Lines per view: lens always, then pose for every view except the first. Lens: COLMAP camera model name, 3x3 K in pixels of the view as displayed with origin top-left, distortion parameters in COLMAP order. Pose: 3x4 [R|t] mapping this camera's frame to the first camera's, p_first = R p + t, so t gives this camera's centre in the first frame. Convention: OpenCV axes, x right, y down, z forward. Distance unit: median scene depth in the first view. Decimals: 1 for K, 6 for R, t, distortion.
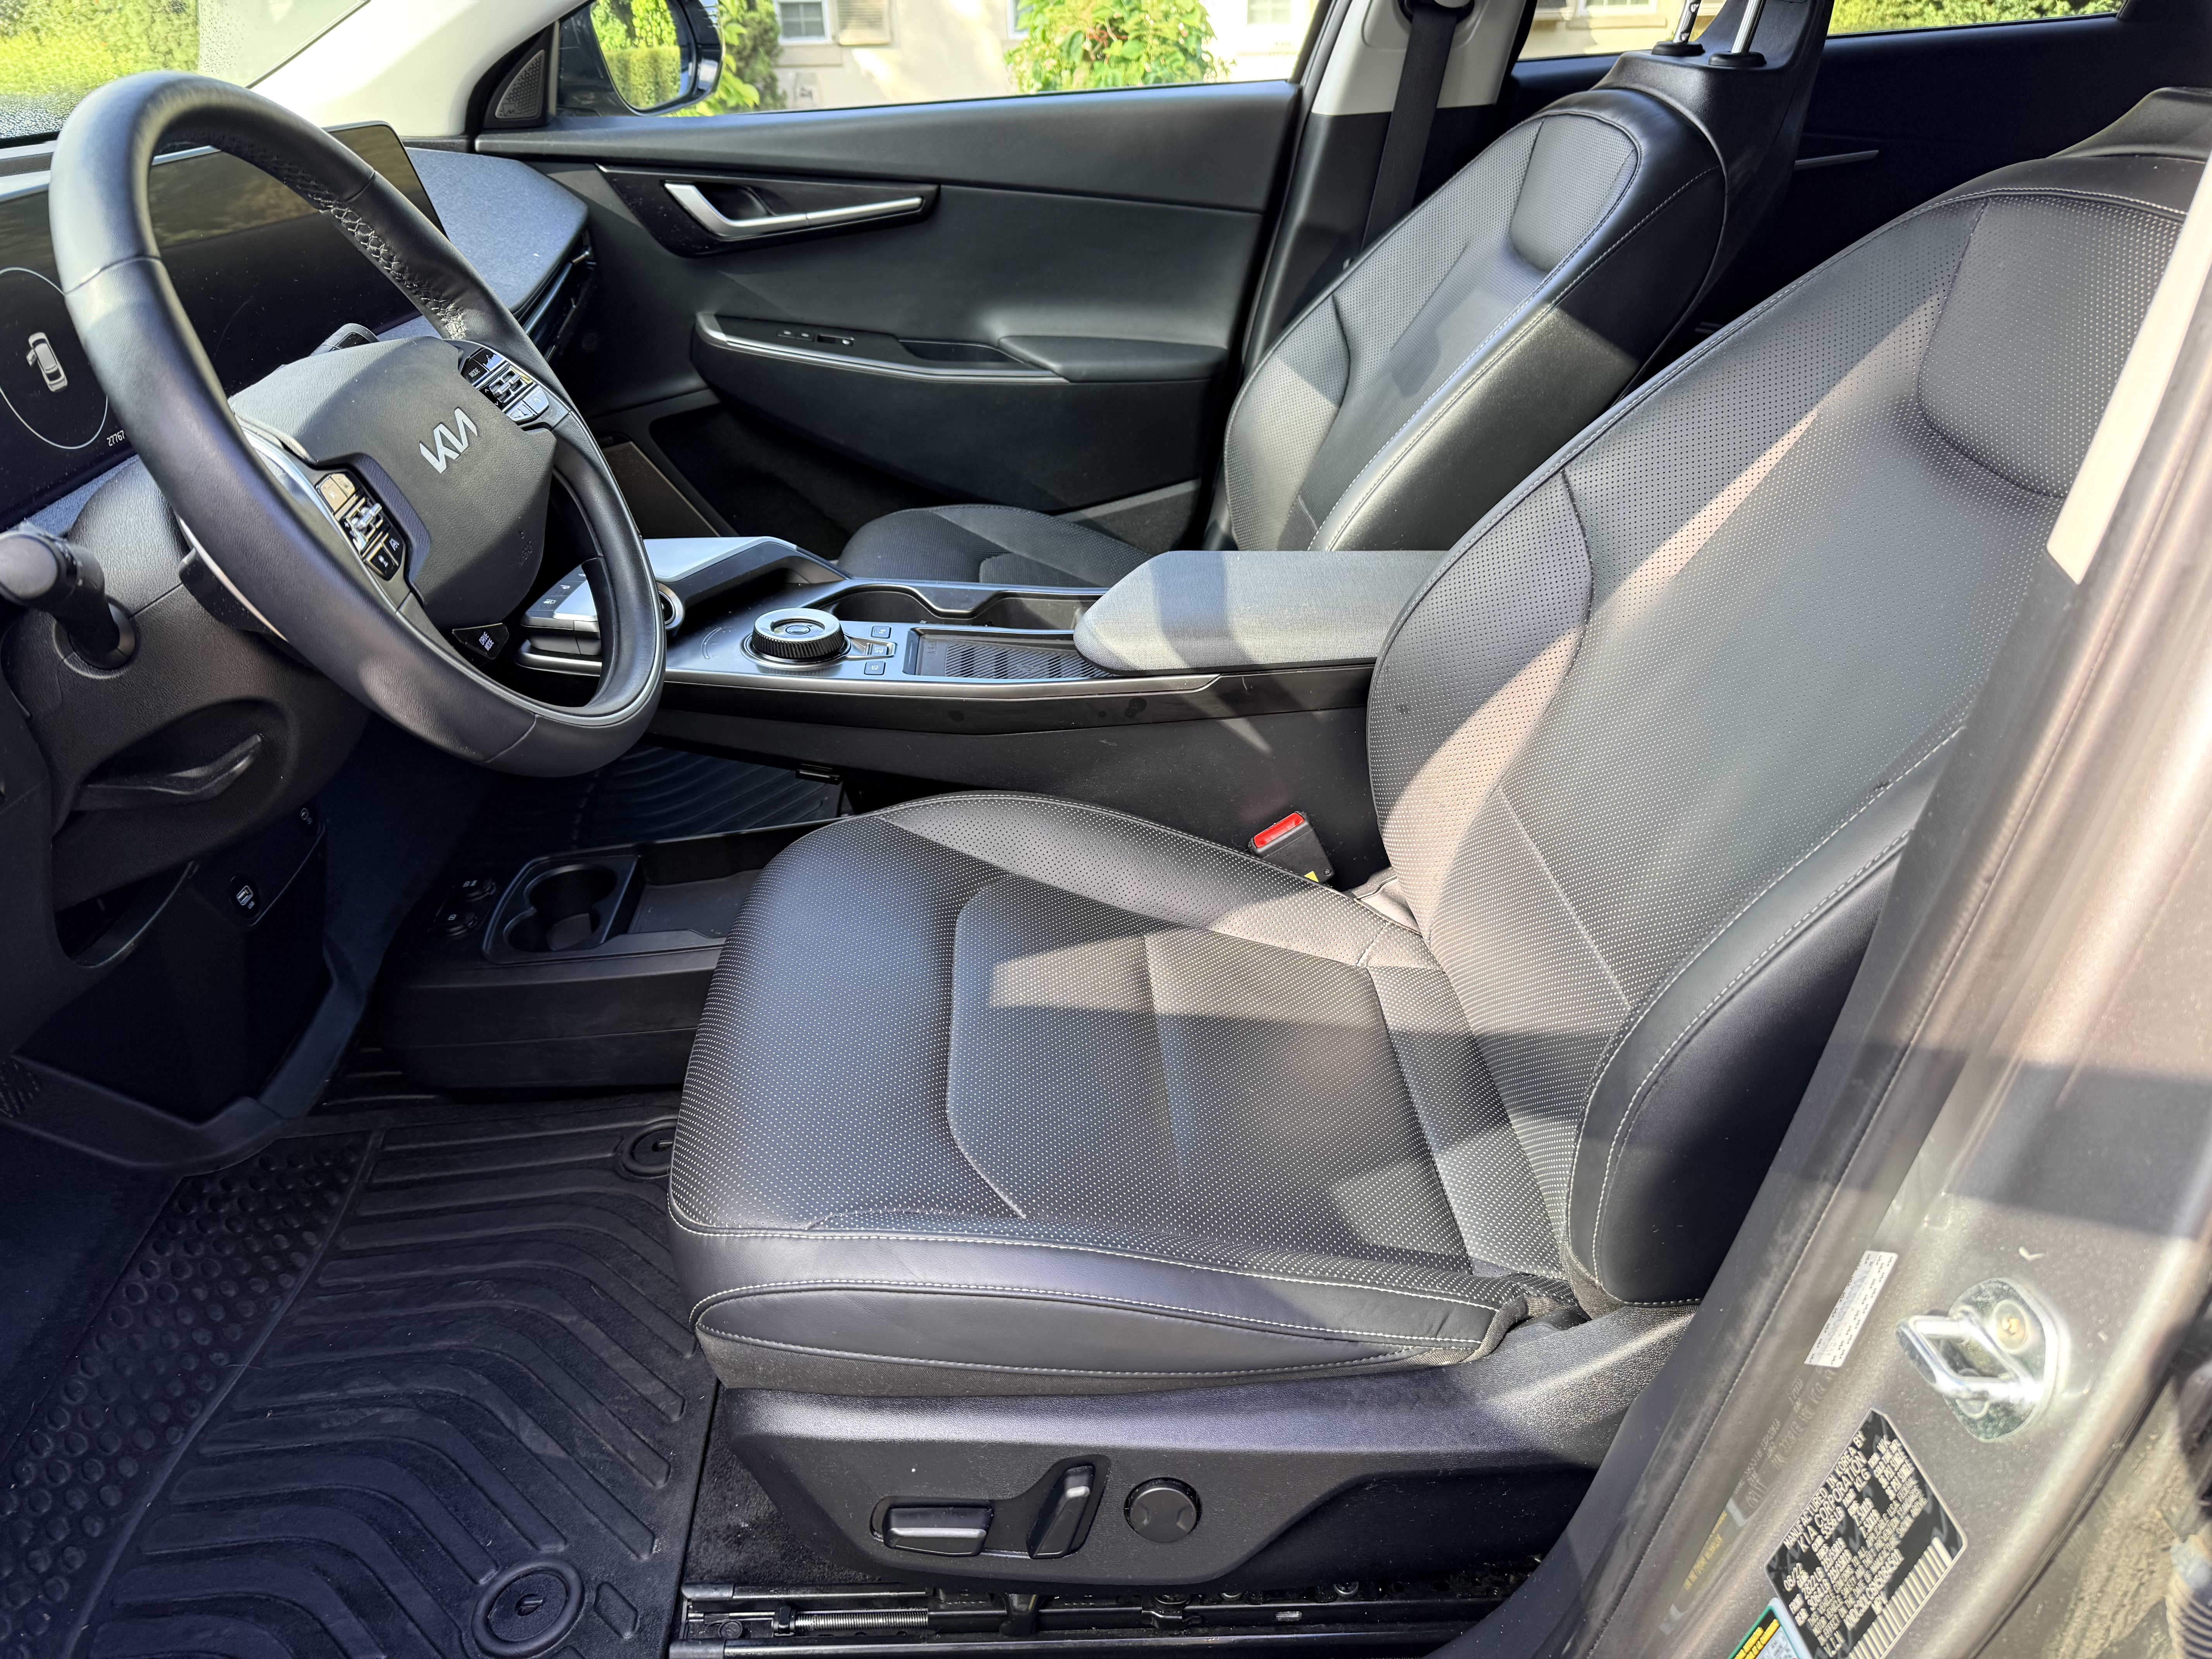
lens RADIAL K [[1581.8, 0, 1106.0], [0, 1581.8, 829.5], [0, 0, 1]] dist [-0.004433, -0.007470]
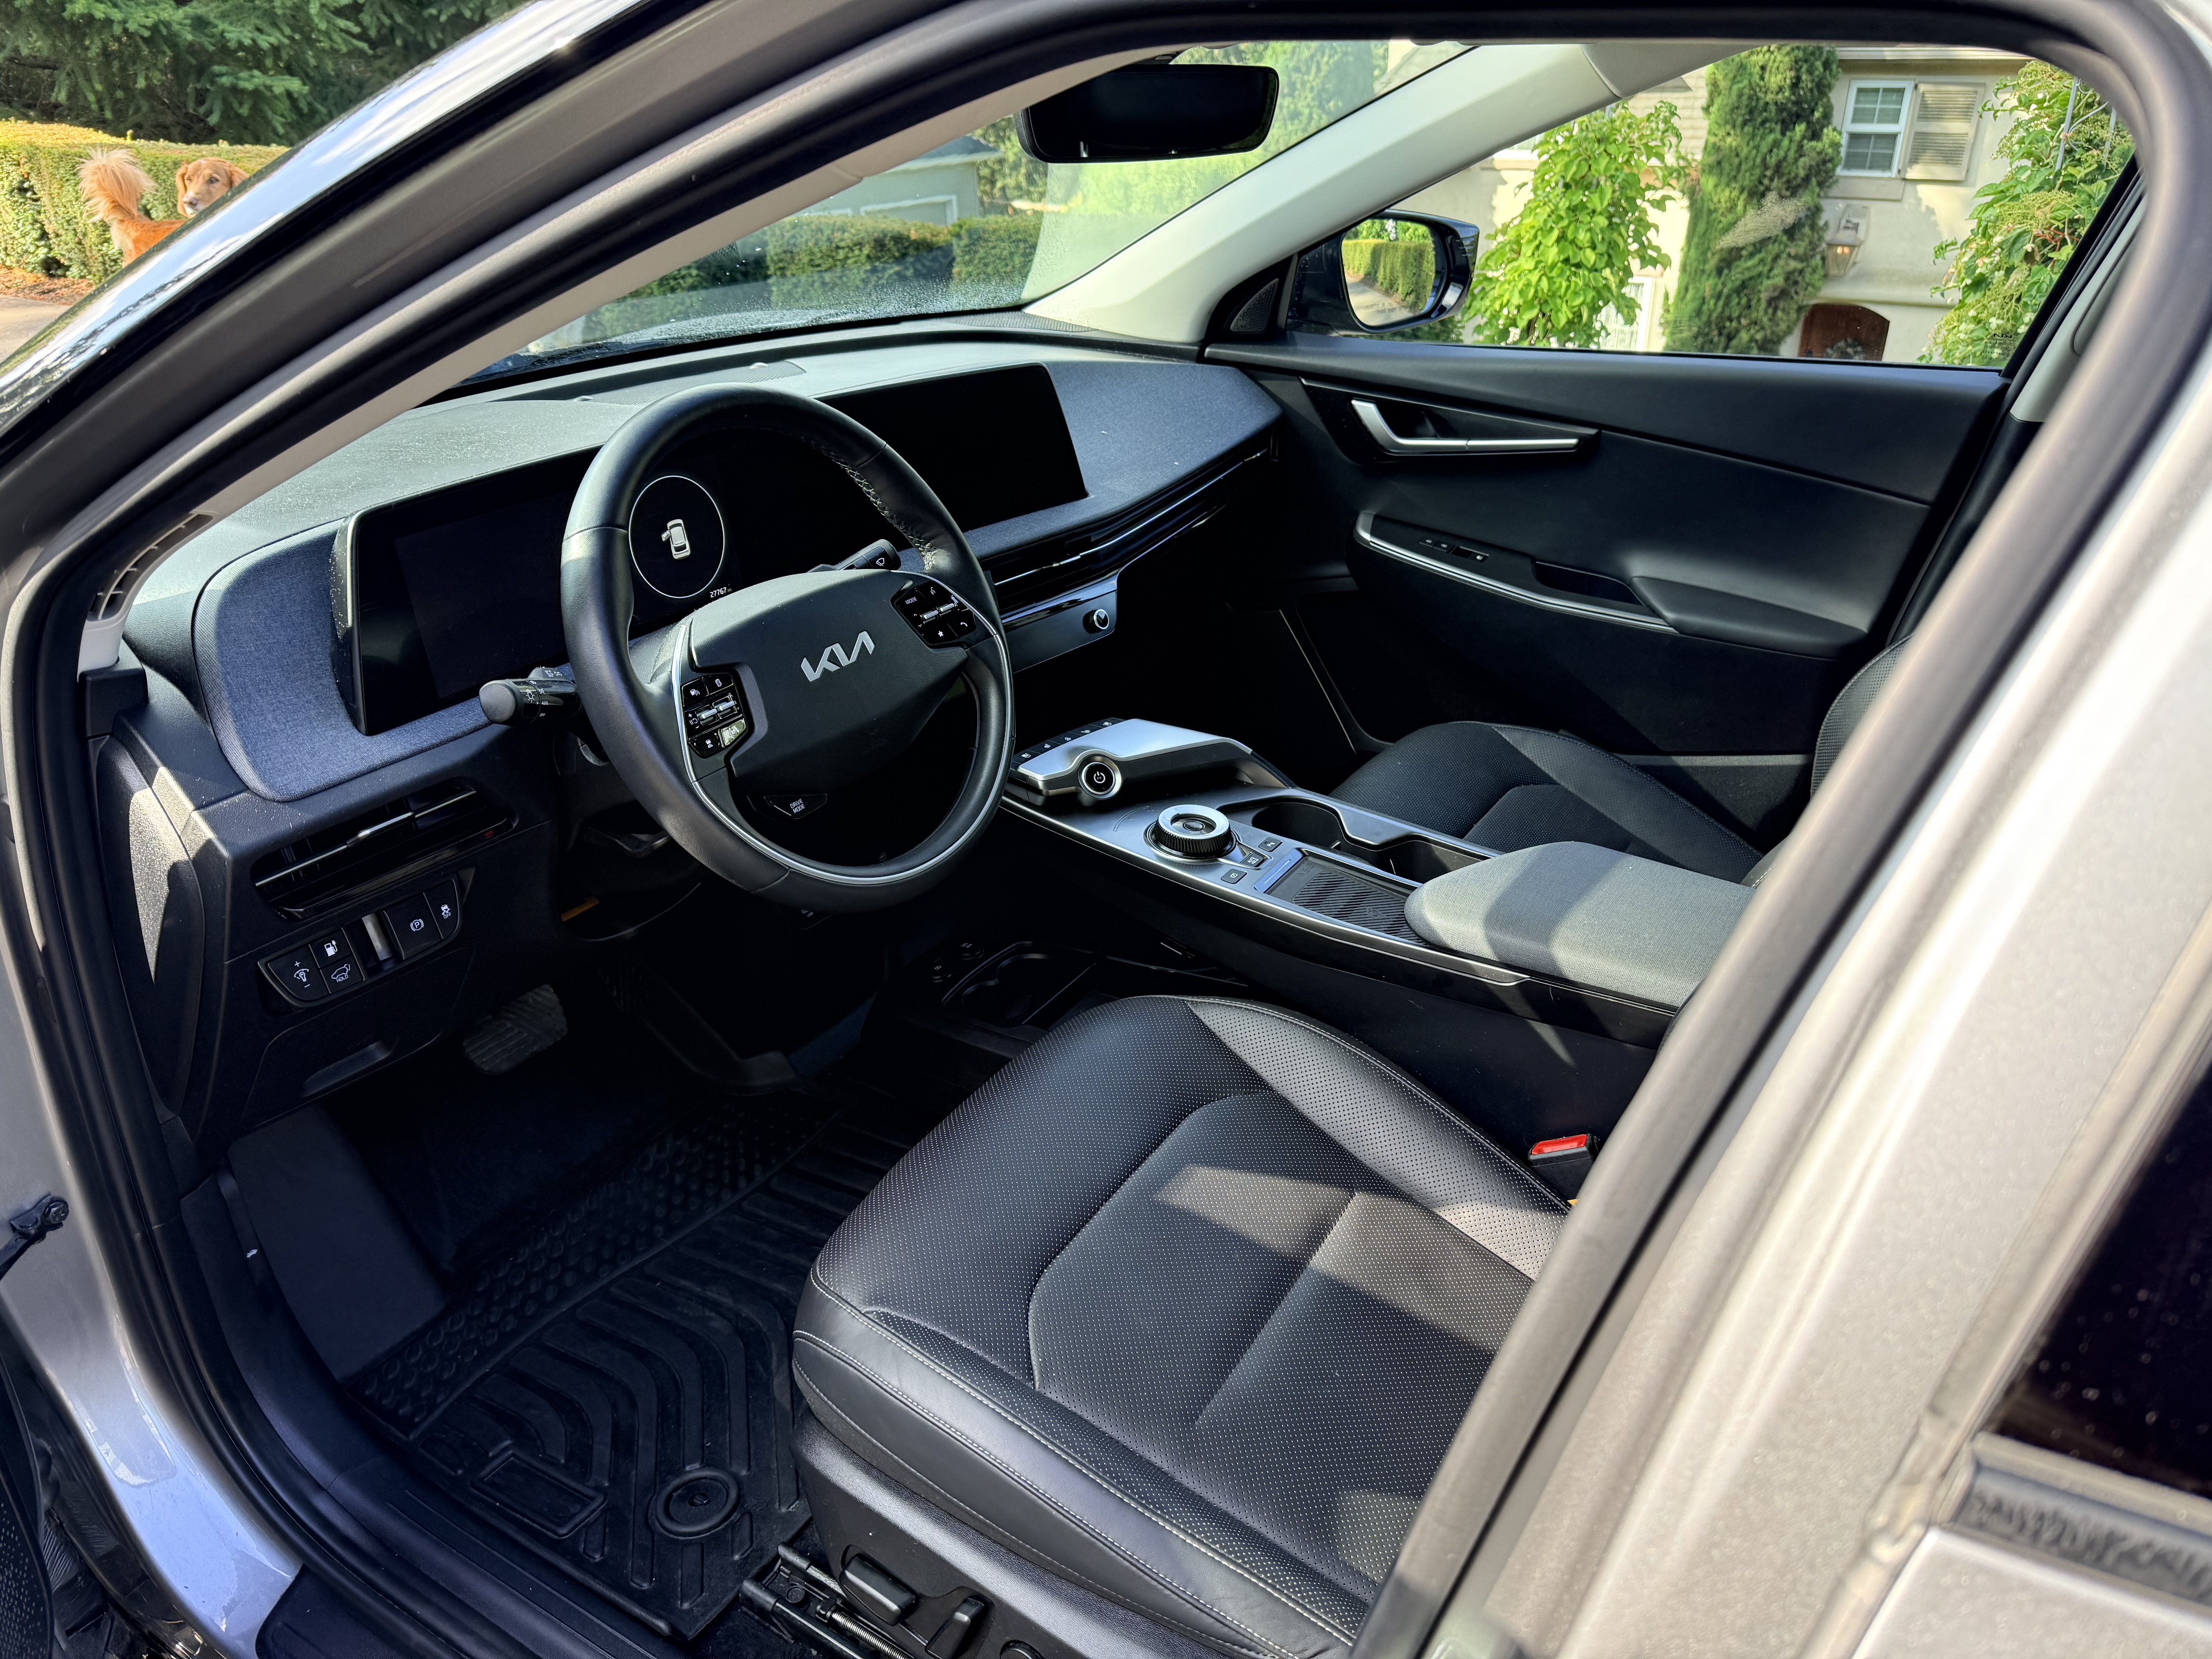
lens RADIAL K [[1553.3, 0, 1106.0], [0, 1553.3, 829.5], [0, 0, 1]] dist [-0.003440, -0.007388]
pose [[0.829251, 0.261922, -0.493700, 0.311077], [-0.289484, 0.956942, 0.021448, -0.129187], [0.478060, 0.125133, 0.869368, -0.023417]]
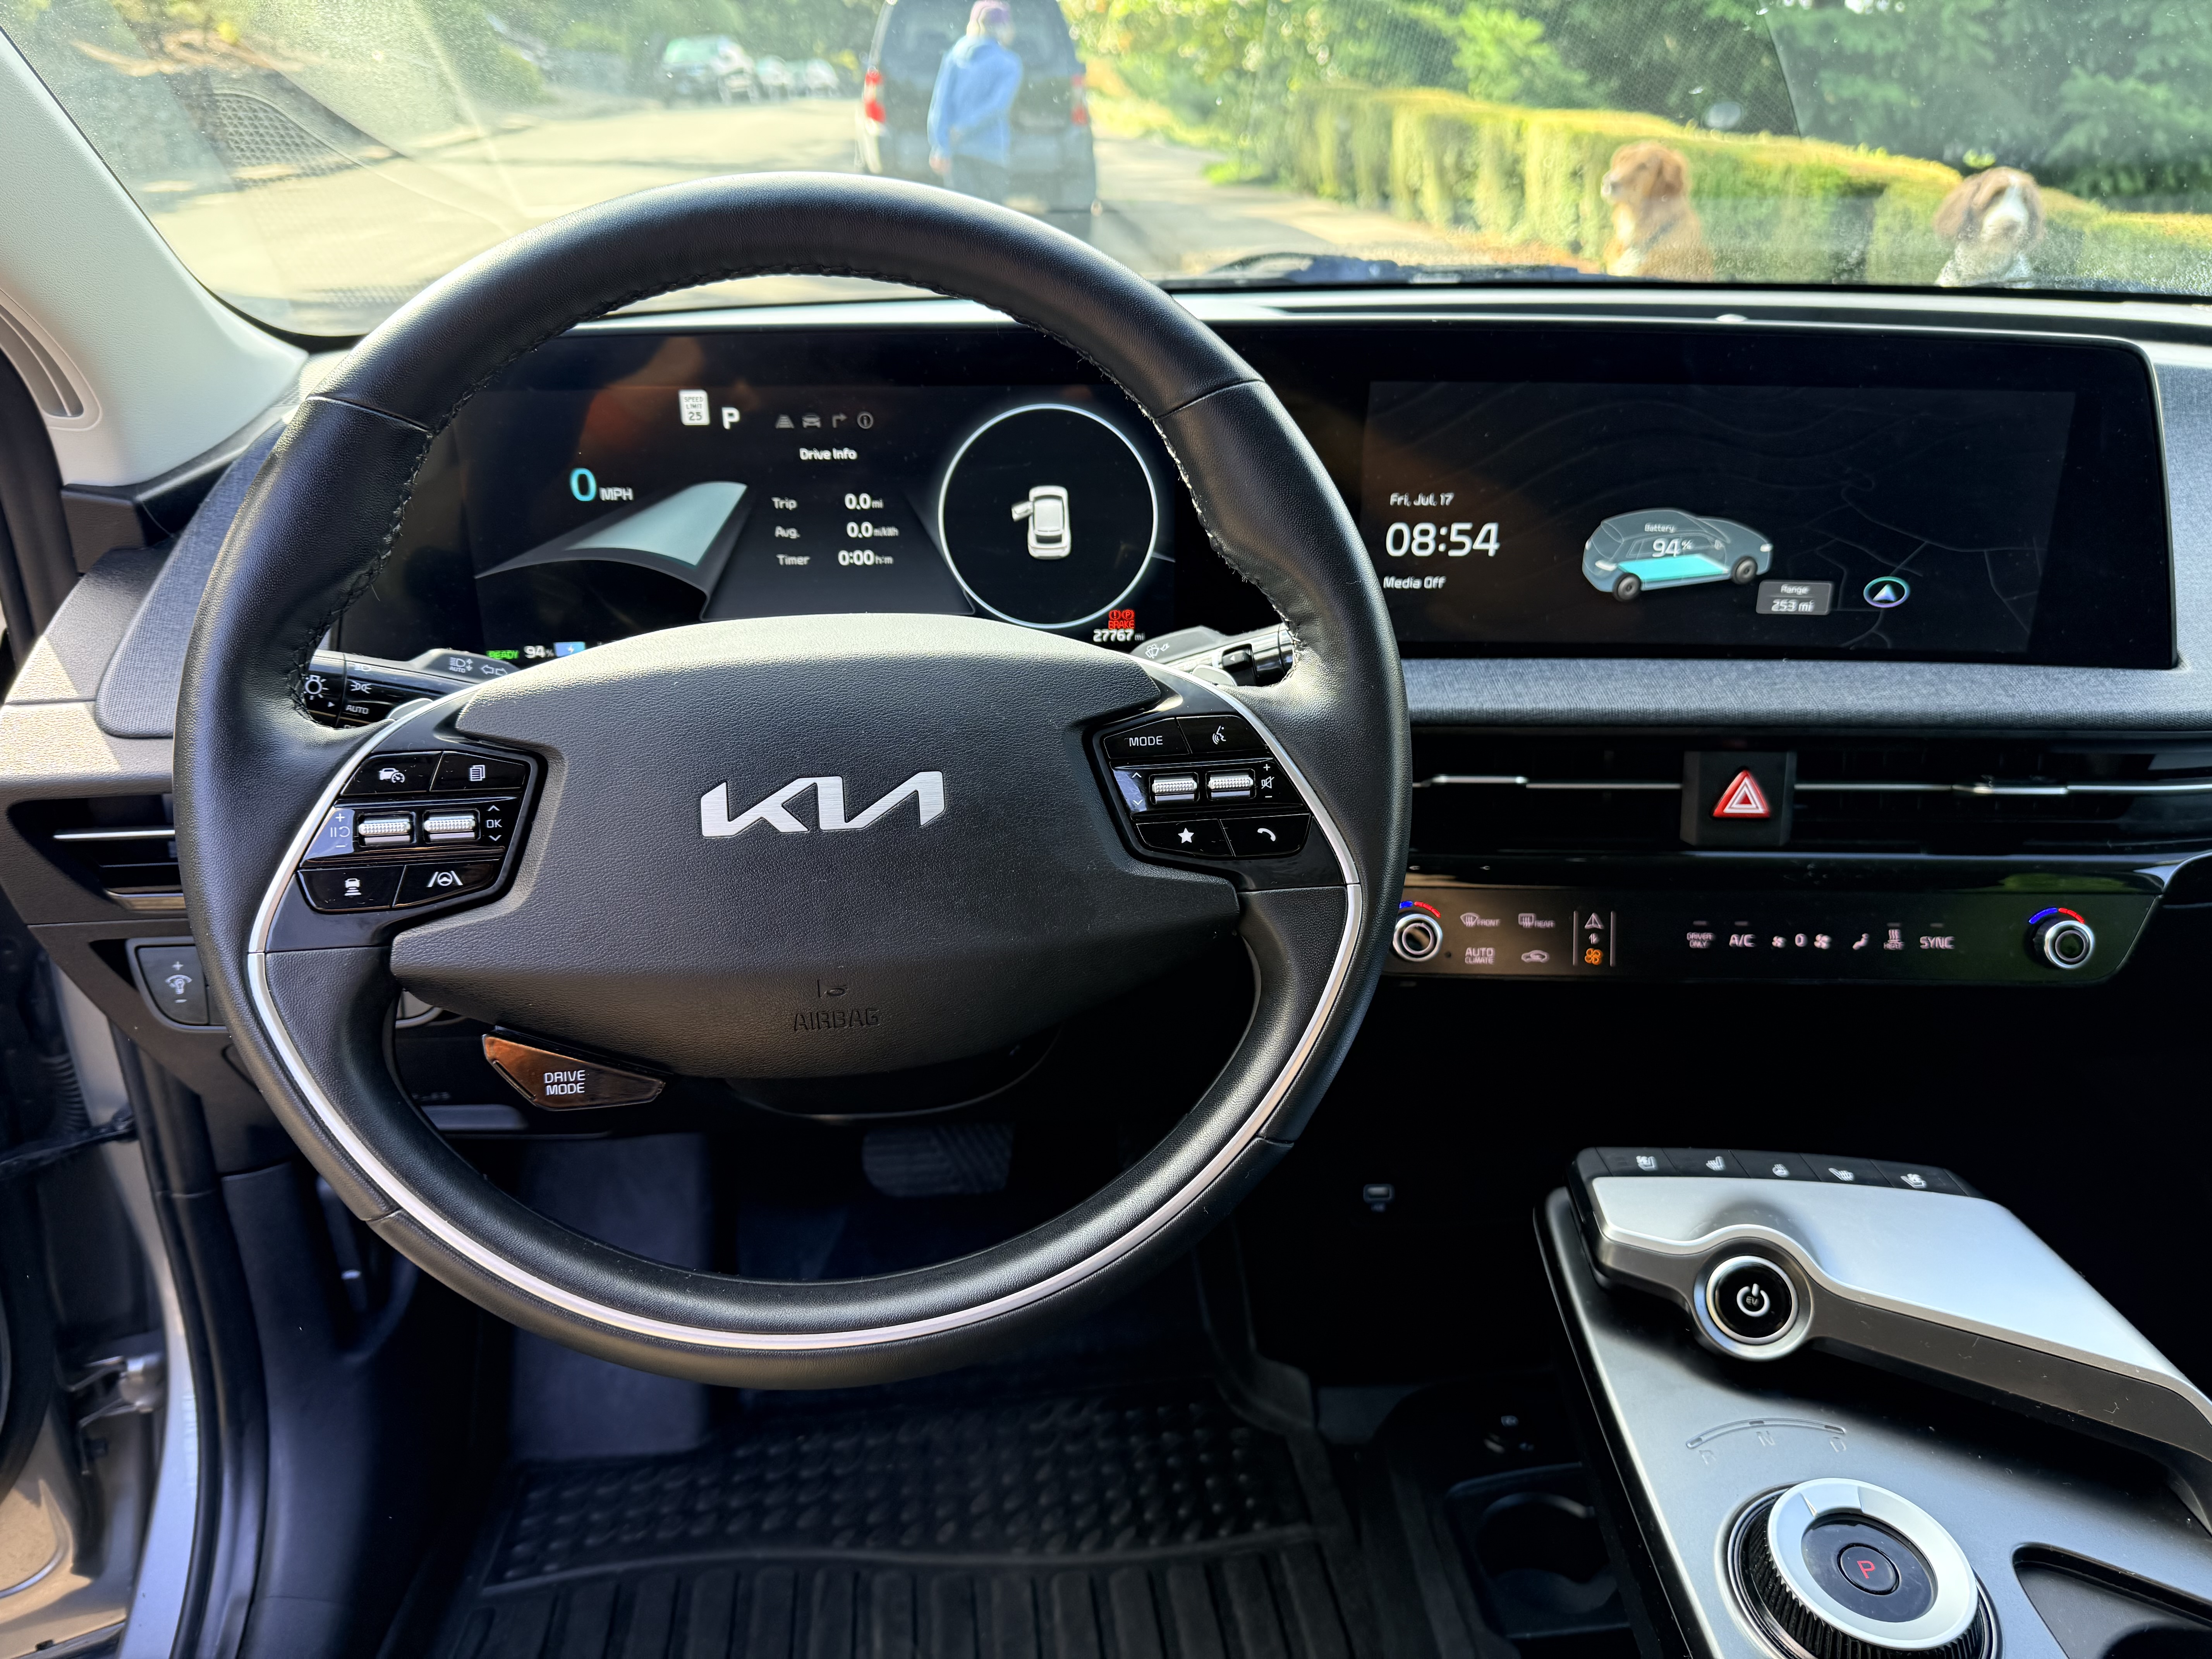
lens RADIAL K [[1615.2, 0, 1106.0], [0, 1615.2, 829.5], [0, 0, 1]] dist [0.000177, -0.002162]
pose [[0.088162, 0.436806, -0.895225, 0.095798], [-0.511793, 0.790892, 0.335497, -0.325642], [0.854573, 0.428591, 0.293281, 0.596318]]
